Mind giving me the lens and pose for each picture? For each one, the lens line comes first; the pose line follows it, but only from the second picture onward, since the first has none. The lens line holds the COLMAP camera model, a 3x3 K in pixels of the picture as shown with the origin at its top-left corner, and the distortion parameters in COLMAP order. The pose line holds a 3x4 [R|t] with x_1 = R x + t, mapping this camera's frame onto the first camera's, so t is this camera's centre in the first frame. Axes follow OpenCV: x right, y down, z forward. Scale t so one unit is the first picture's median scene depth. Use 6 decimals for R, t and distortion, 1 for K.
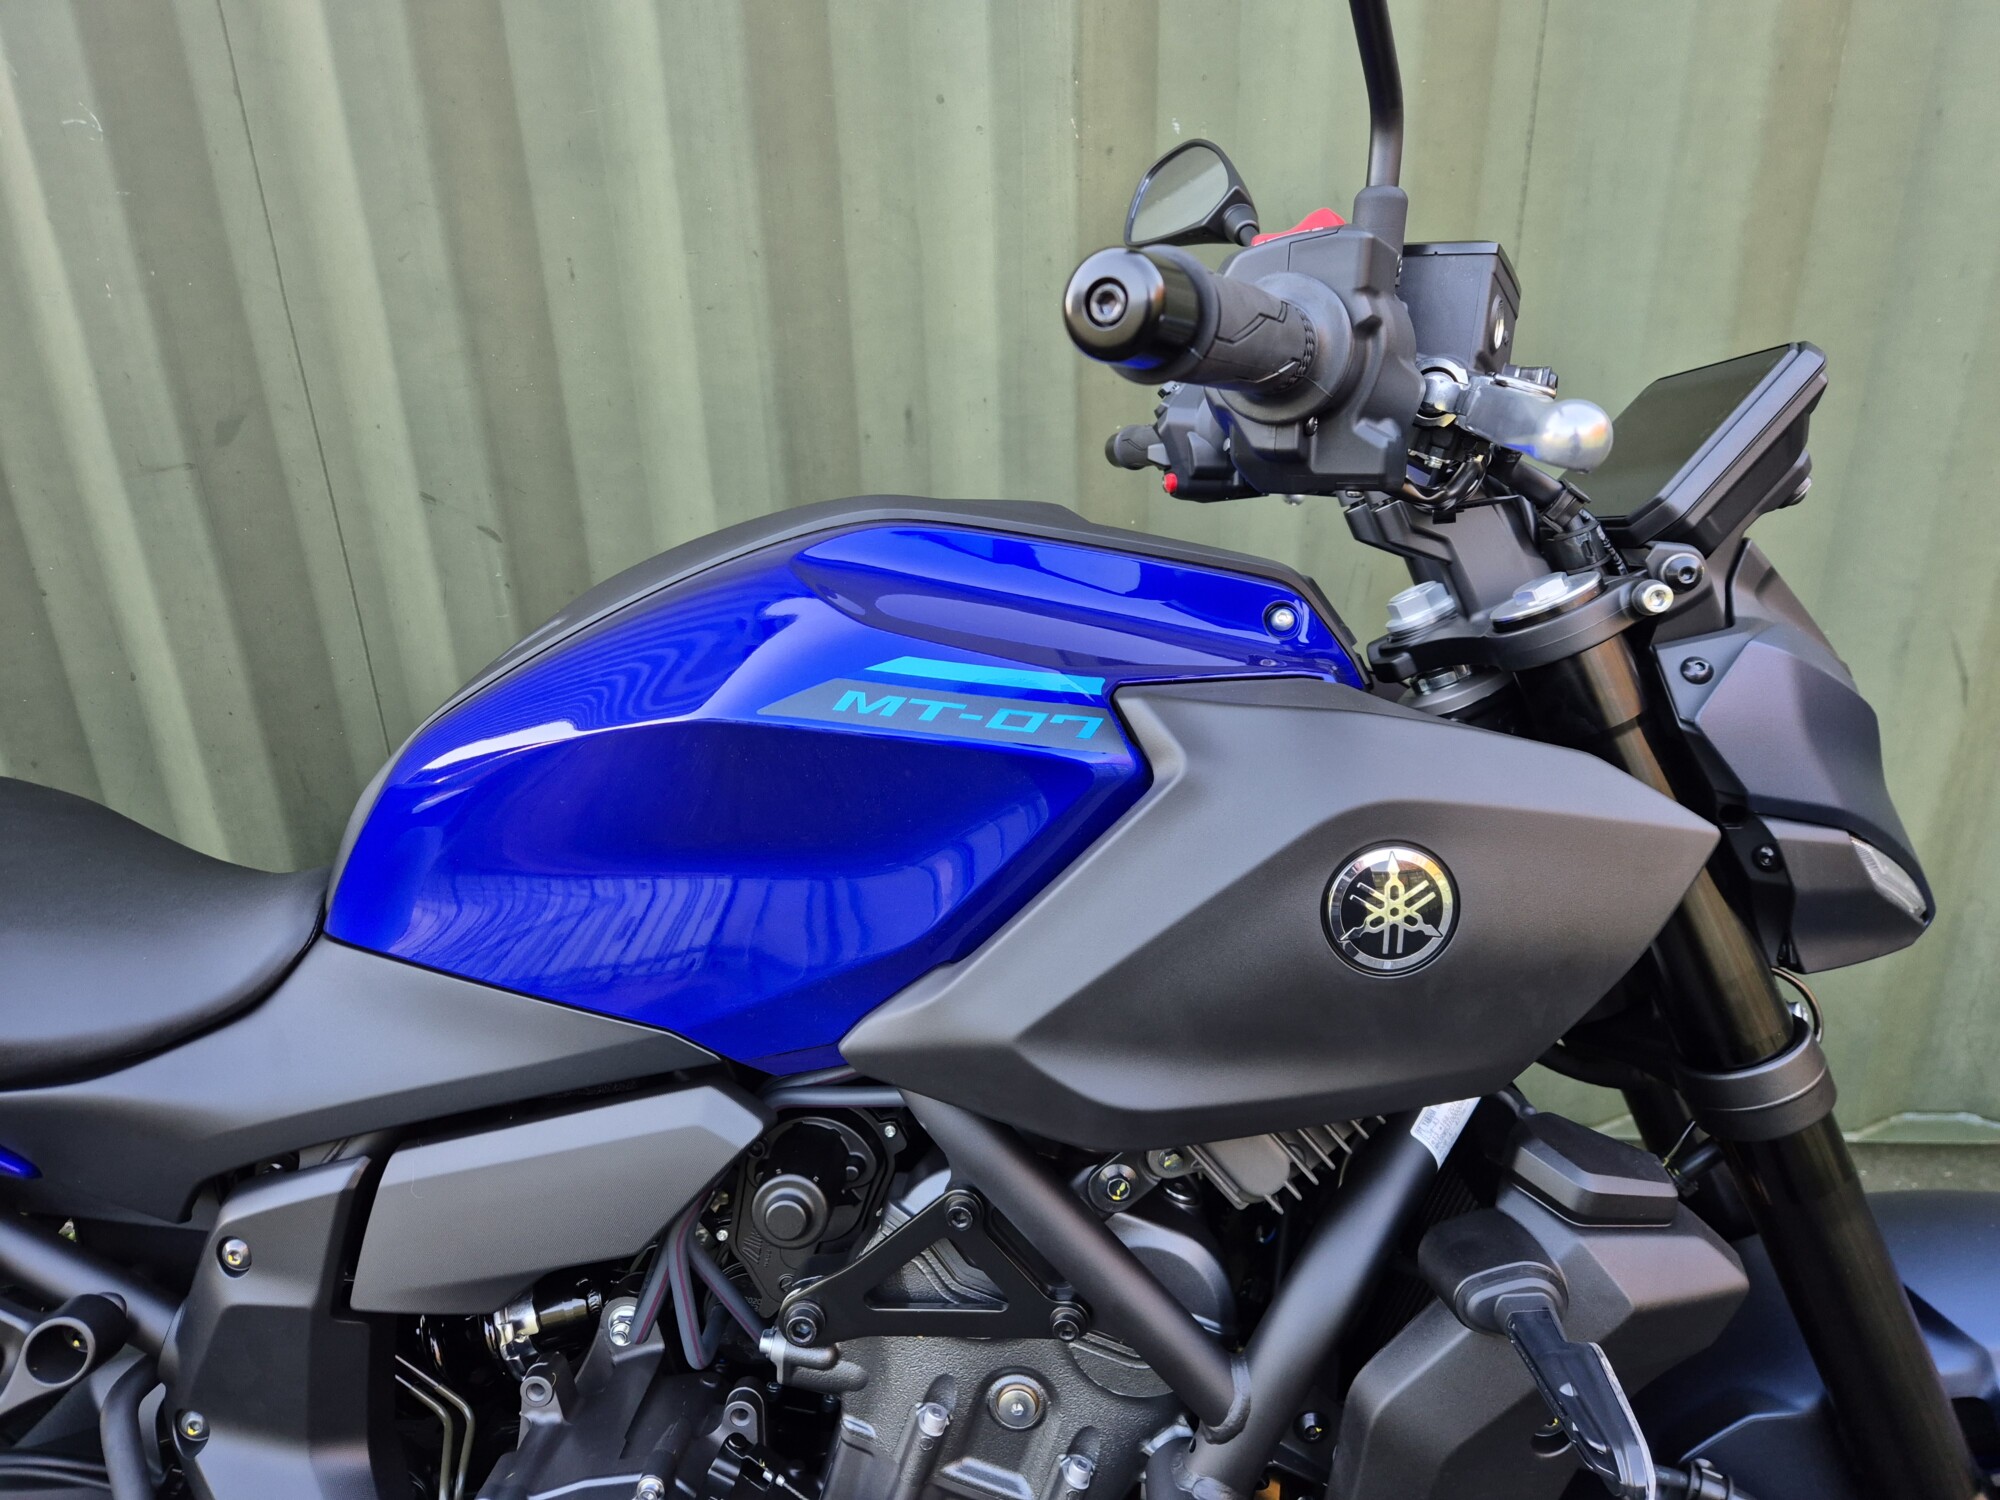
lens RADIAL K [[1348.1, 0, 1007.6], [0, 1348.1, 739.7], [0, 0, 1]] dist [0.080391, -0.071231]
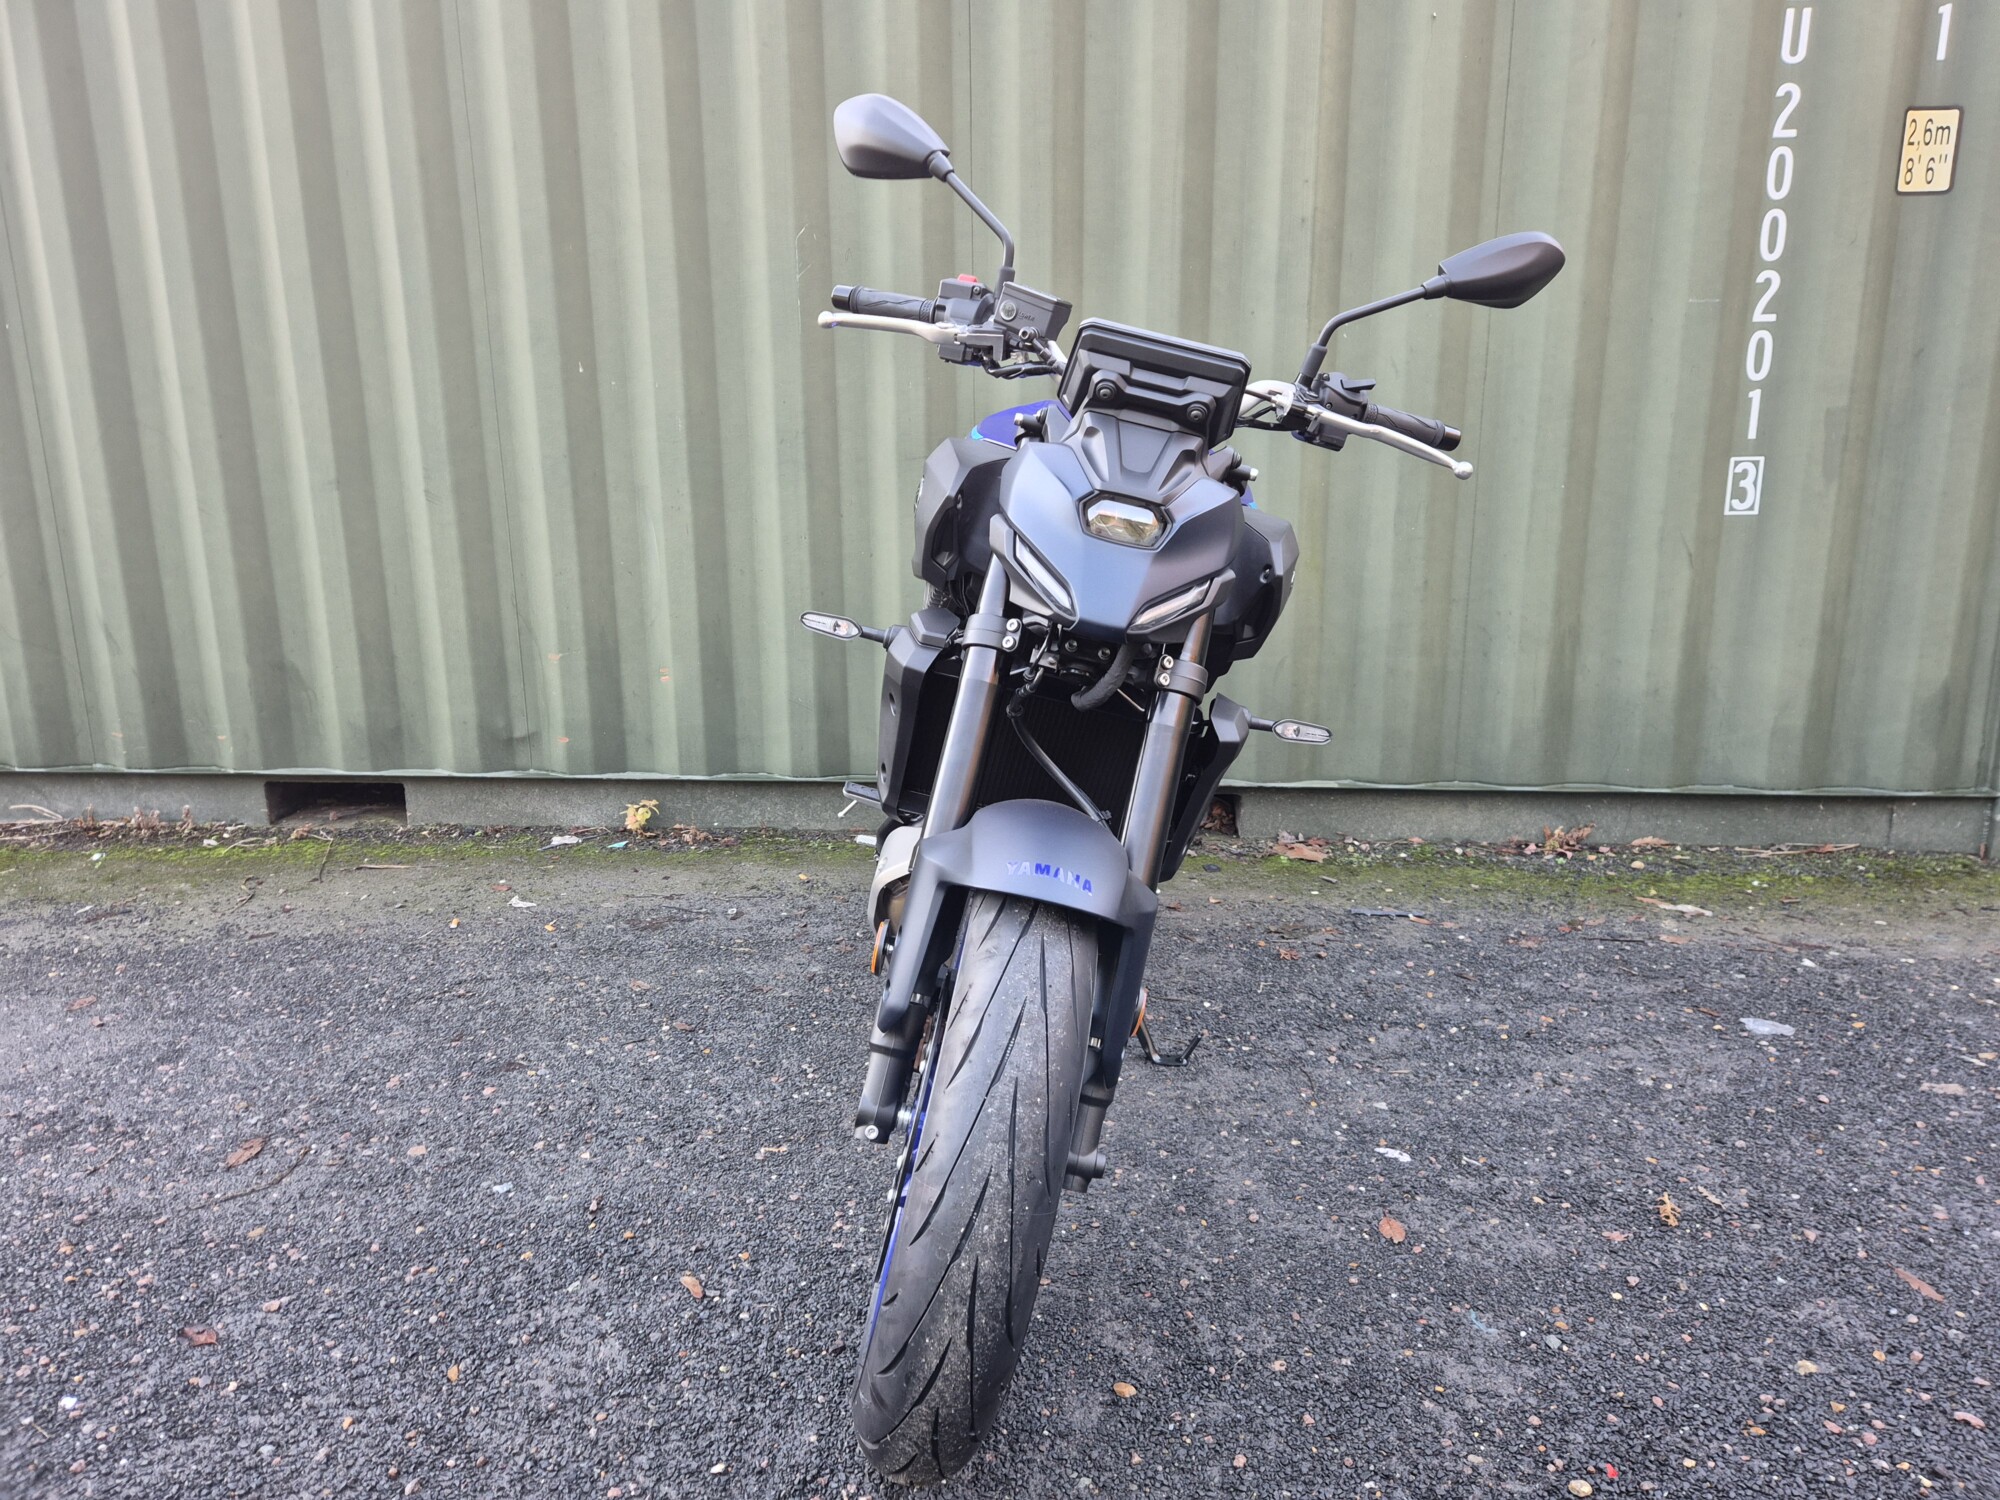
lens RADIAL K [[1348.1, 0, 990.5], [0, 1348.1, 741.2], [0, 0, 1]] dist [0.080391, -0.071231]
pose [[0.999018, 0.024659, -0.036815, -0.425155], [-0.030629, 0.984690, -0.171605, 0.770506], [0.032020, 0.172564, 0.984478, -1.379927]]
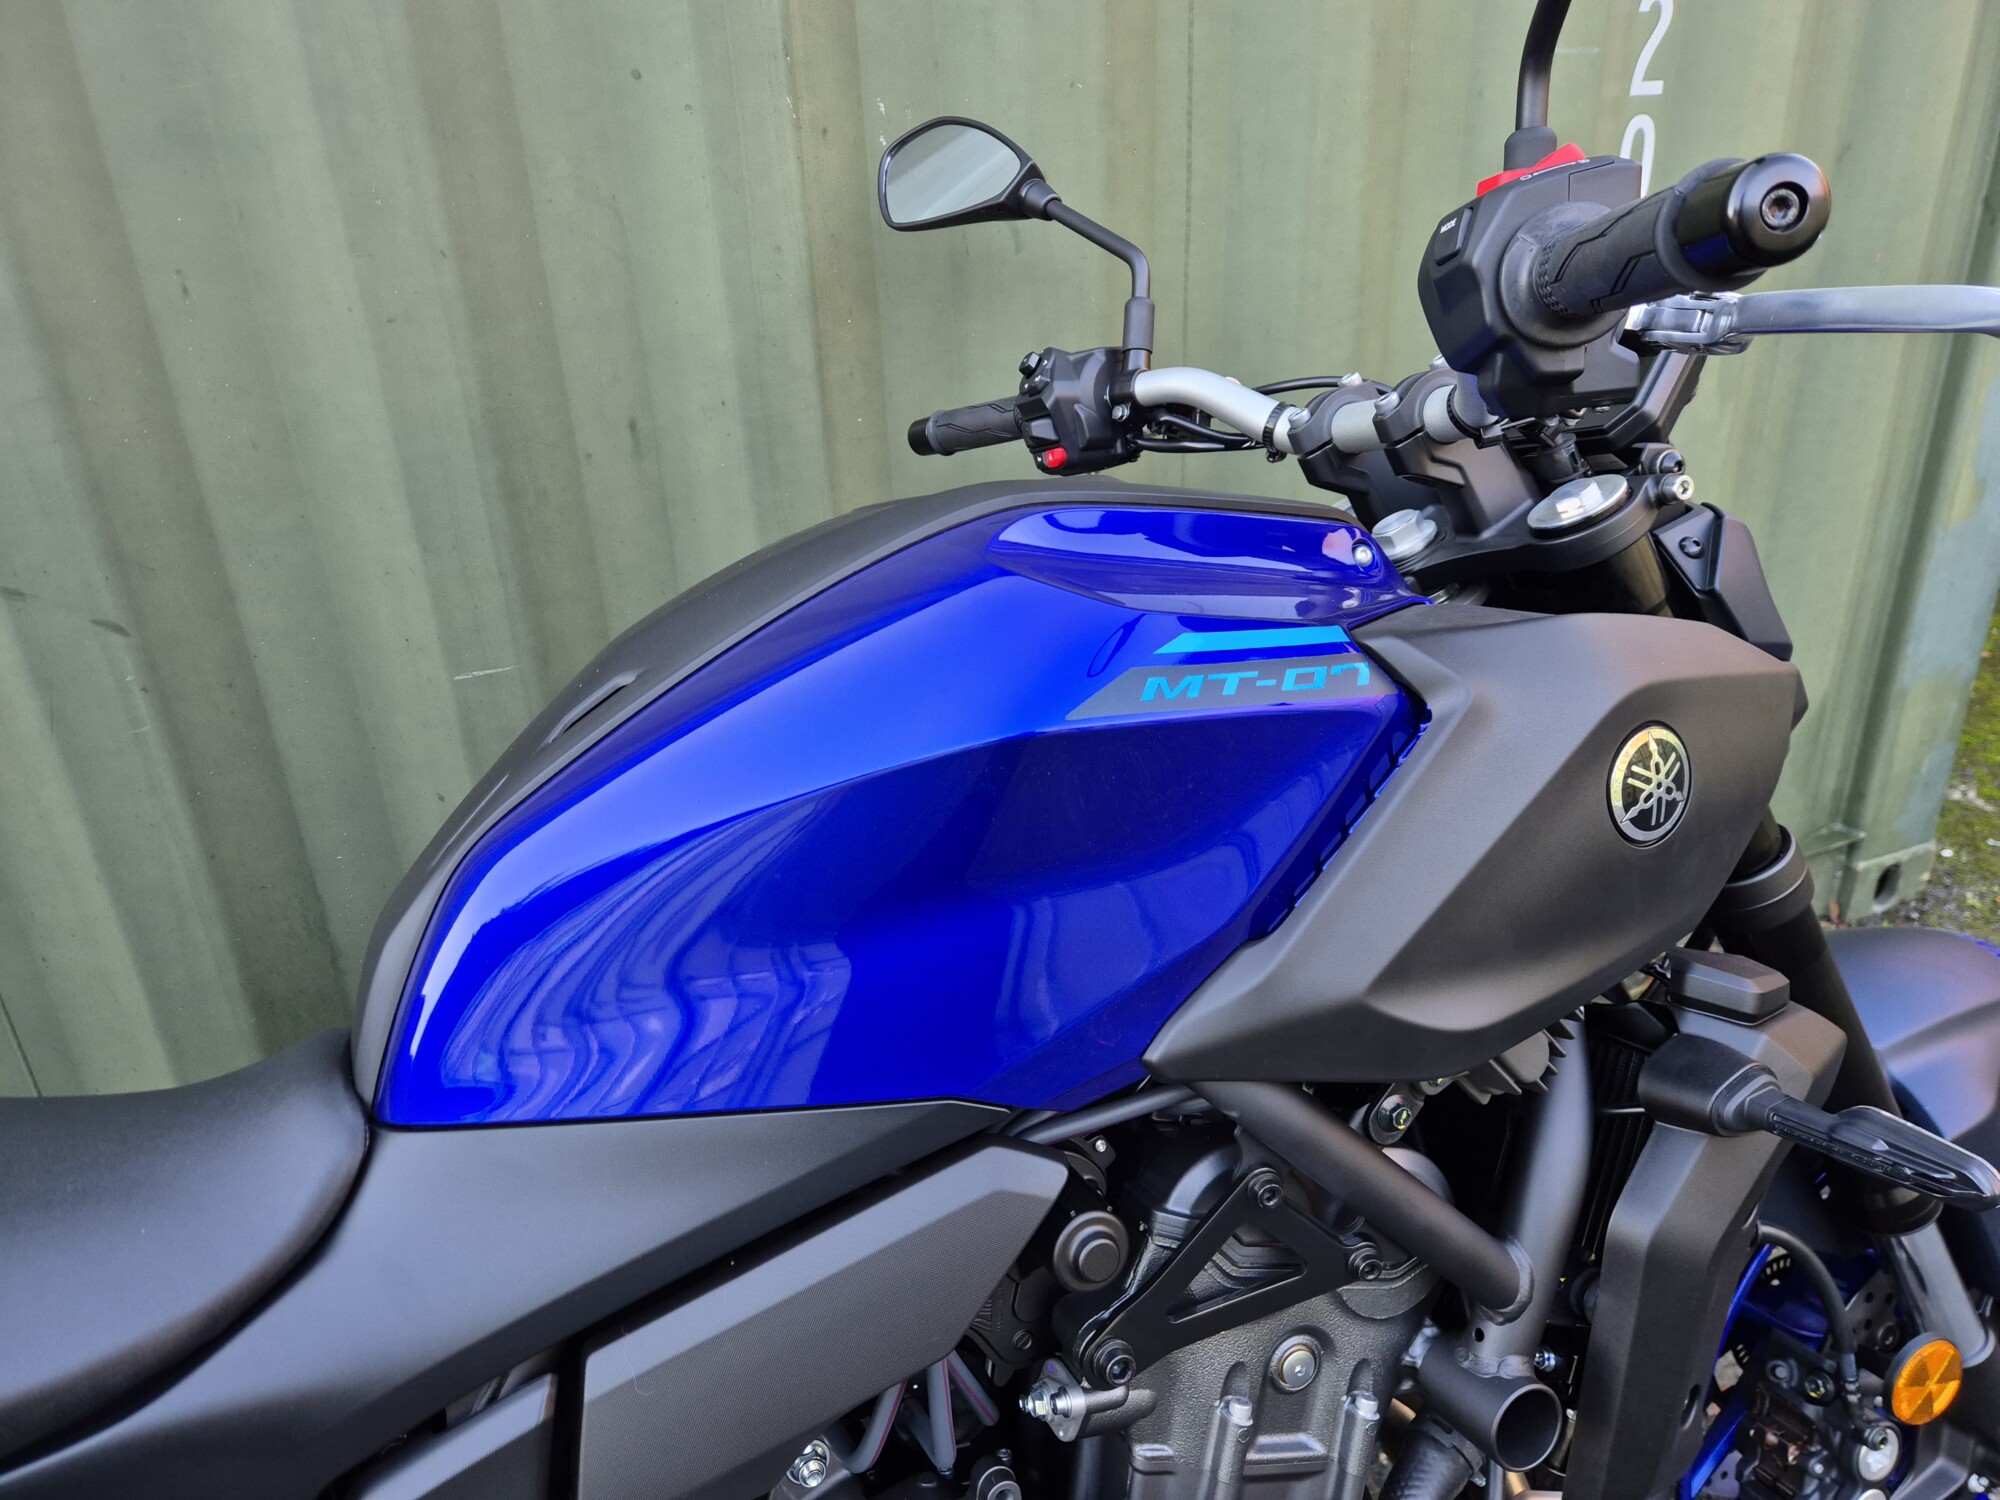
lens RADIAL K [[1348.1, 0, 999.4], [0, 1348.1, 754.0], [0, 0, 1]] dist [0.080391, -0.071231]
pose [[0.897382, -0.190432, 0.398046, -0.280624], [0.188448, 0.981074, 0.044512, -0.021675], [-0.398989, 0.035067, 0.916285, 0.085892]]
